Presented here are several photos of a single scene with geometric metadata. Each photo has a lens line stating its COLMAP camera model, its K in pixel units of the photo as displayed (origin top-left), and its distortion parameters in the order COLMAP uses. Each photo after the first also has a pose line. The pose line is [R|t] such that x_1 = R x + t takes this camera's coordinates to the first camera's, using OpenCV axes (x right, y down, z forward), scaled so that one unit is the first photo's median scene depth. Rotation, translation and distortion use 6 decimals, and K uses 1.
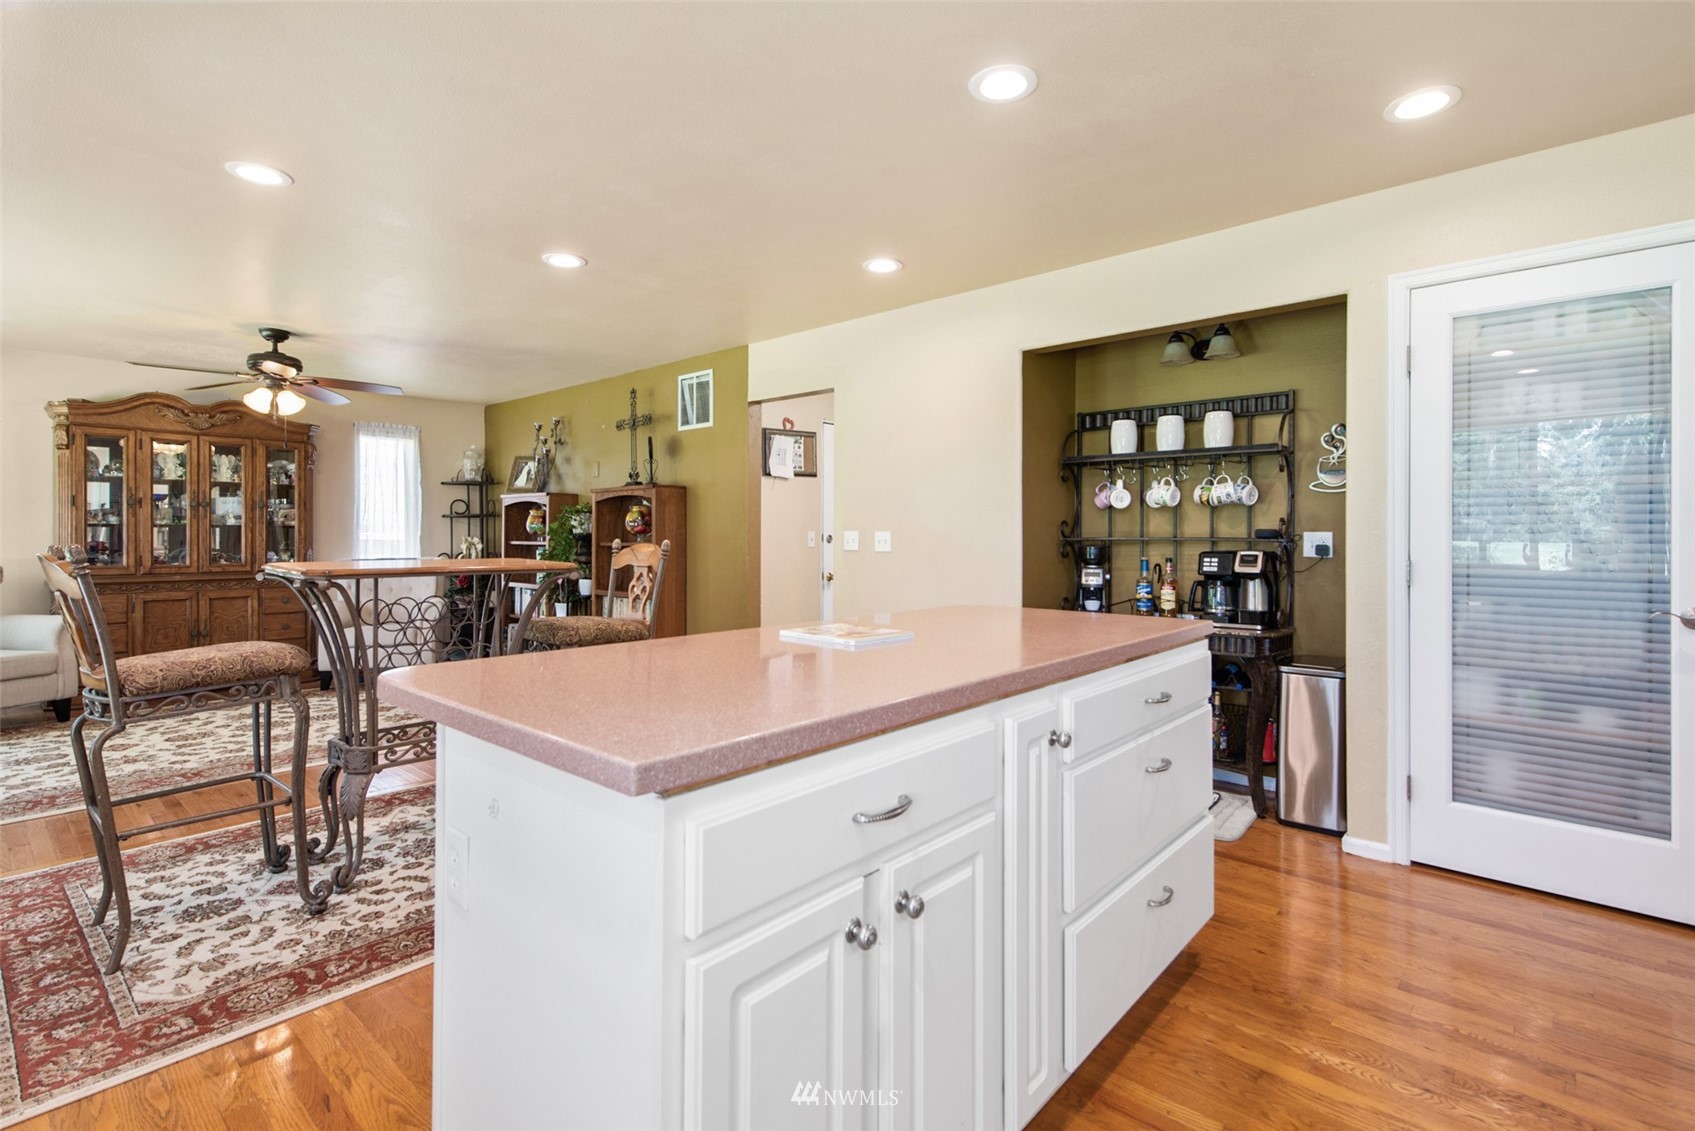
lens RADIAL K [[777.5, 0, 840.3], [0, 777.5, 543.3], [0, 0, 1]] dist [0.001559, -0.009638]
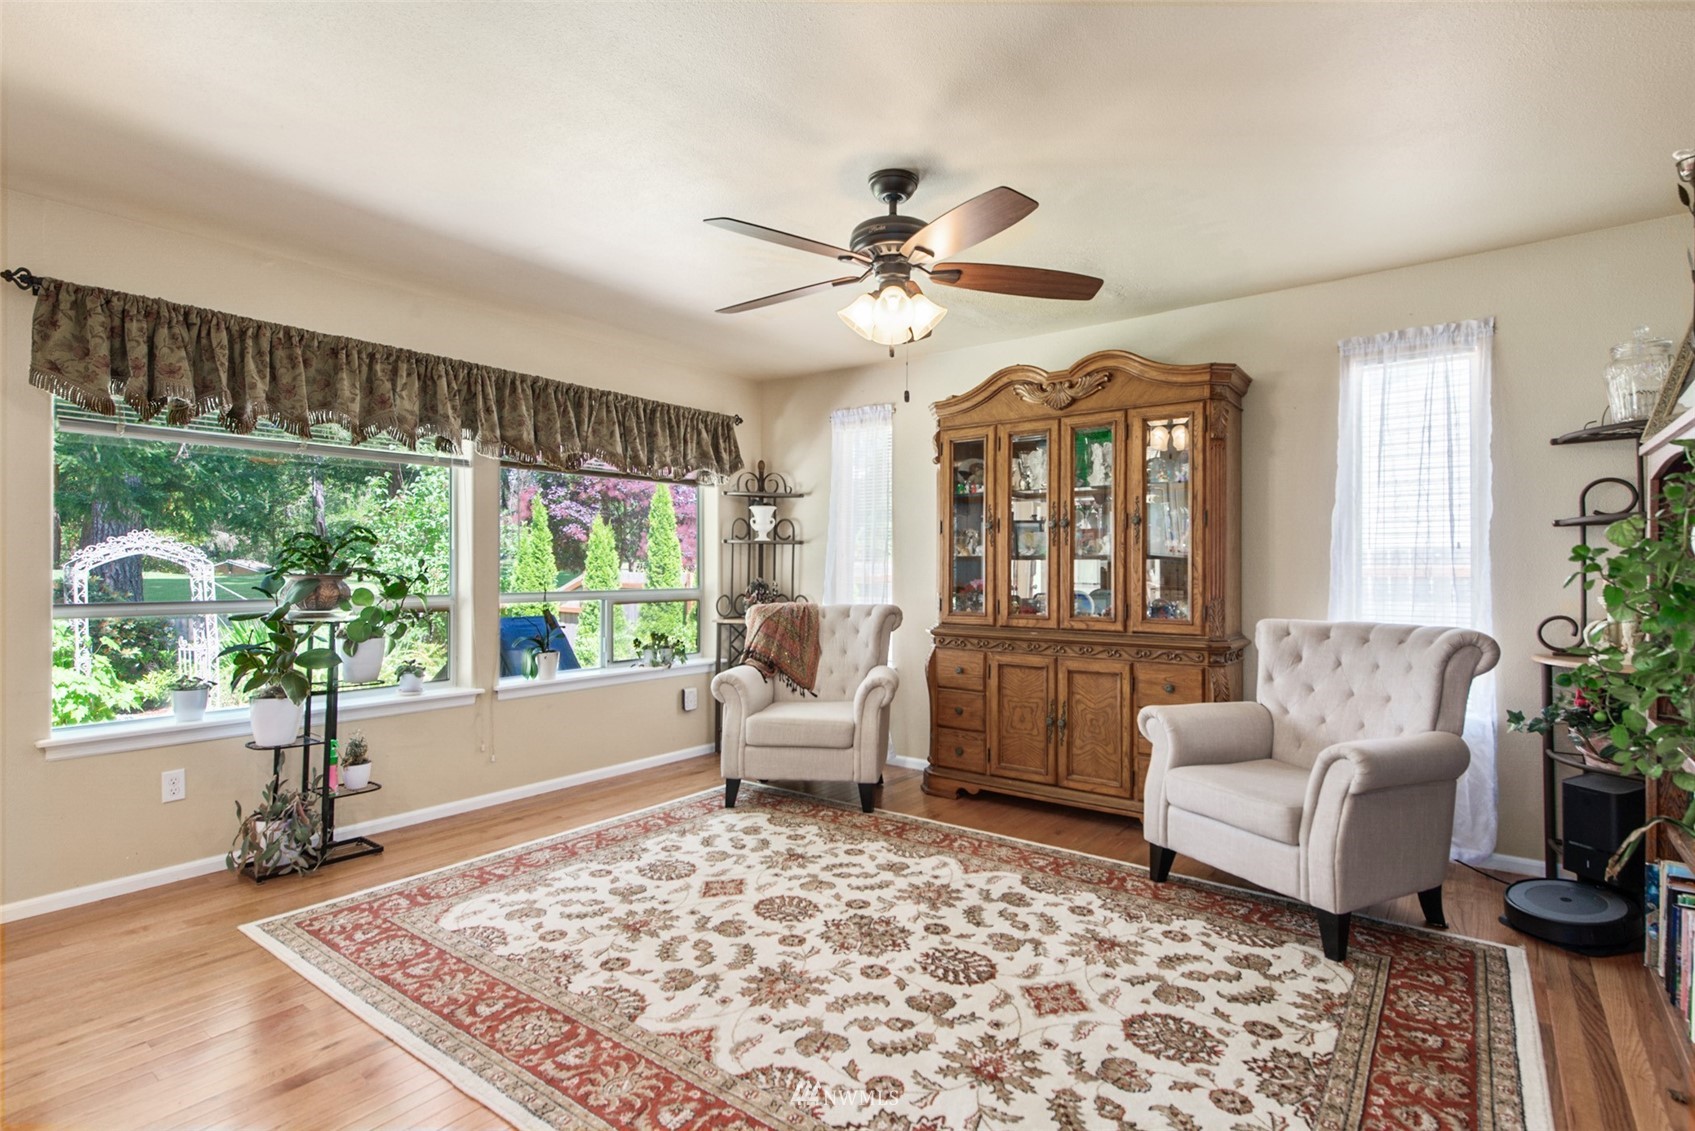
lens RADIAL K [[840.3, 0, 815.1], [0, 840.3, 560.1], [0, 0, 1]] dist [0.002464, -0.000569]
pose [[0.072782, -0.013967, -0.997250, -0.137579], [-0.011168, 0.999828, -0.014818, -0.006965], [0.997285, 0.012215, 0.072614, 0.743709]]
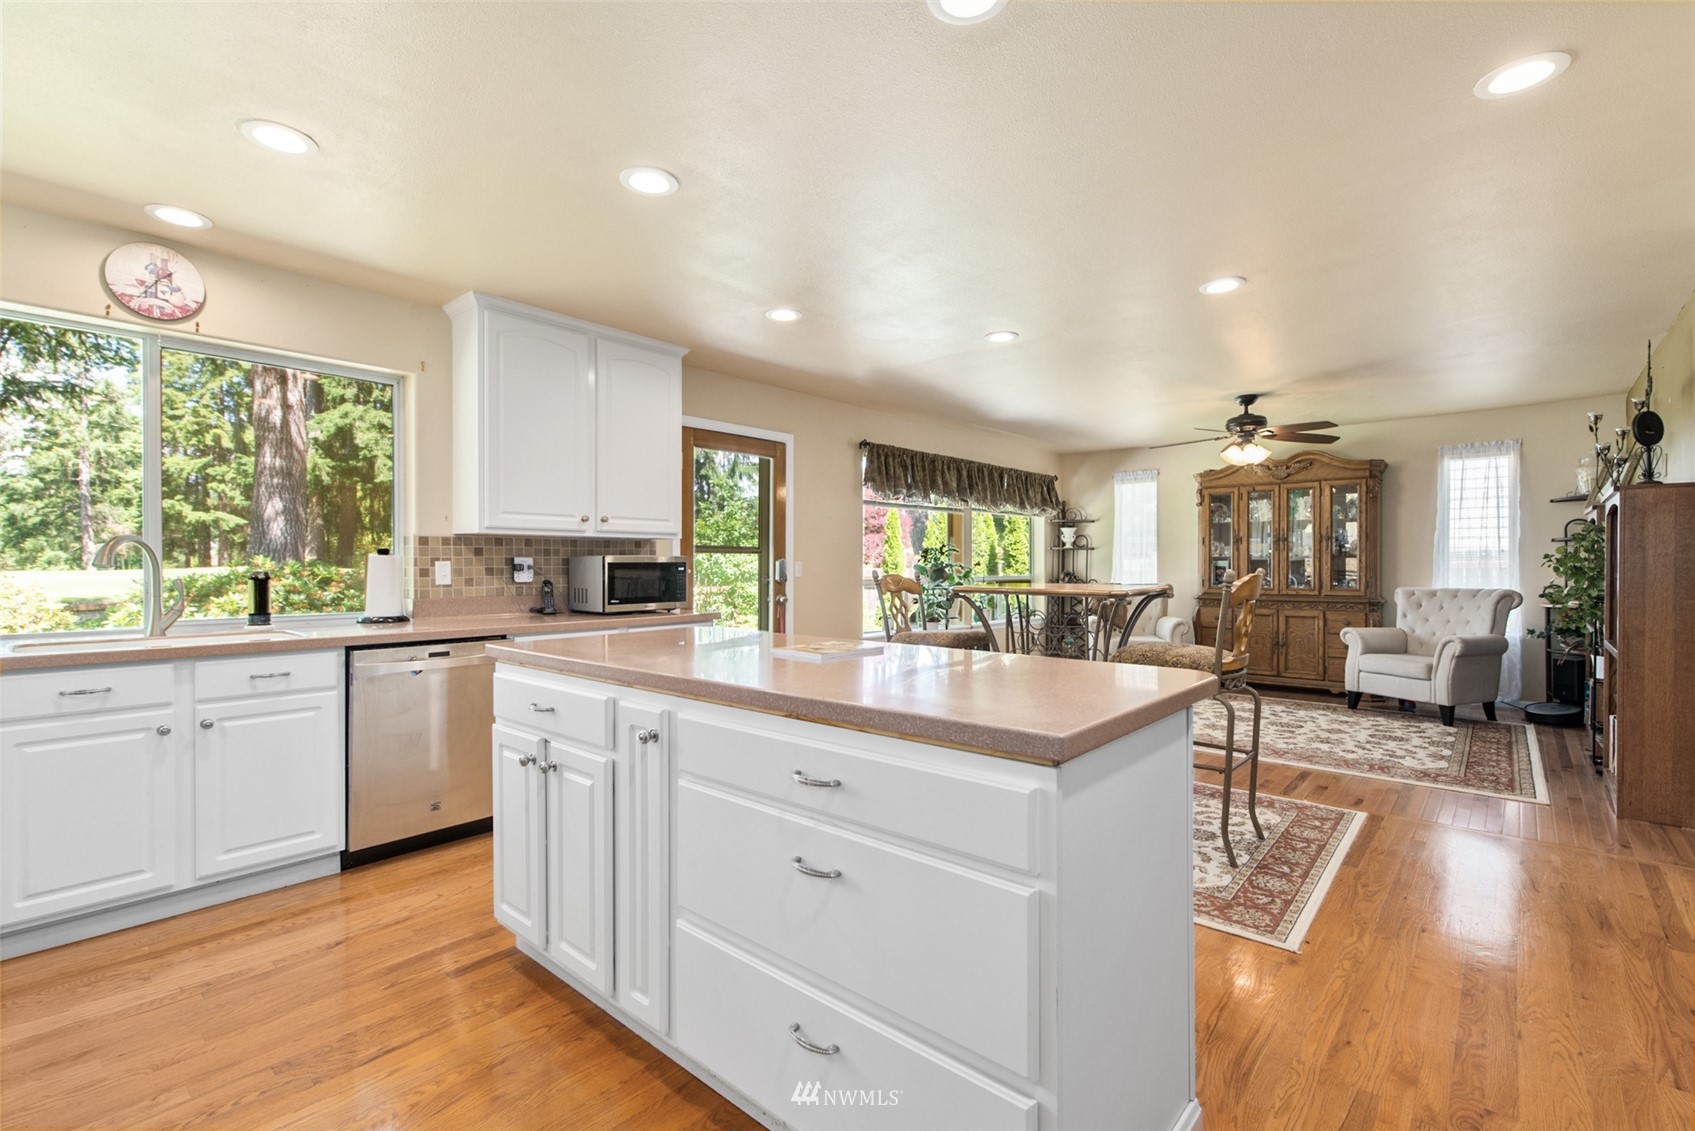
lens RADIAL K [[730.5, 0, 847.5], [0, 730.5, 565.5], [0, 0, 1]] dist [0.002441, 0.000405]
pose [[0.002148, -0.003759, -0.999991, 0.345985], [-0.006428, 0.999972, -0.003773, 0.000364], [0.999977, 0.006436, 0.002124, 0.303069]]
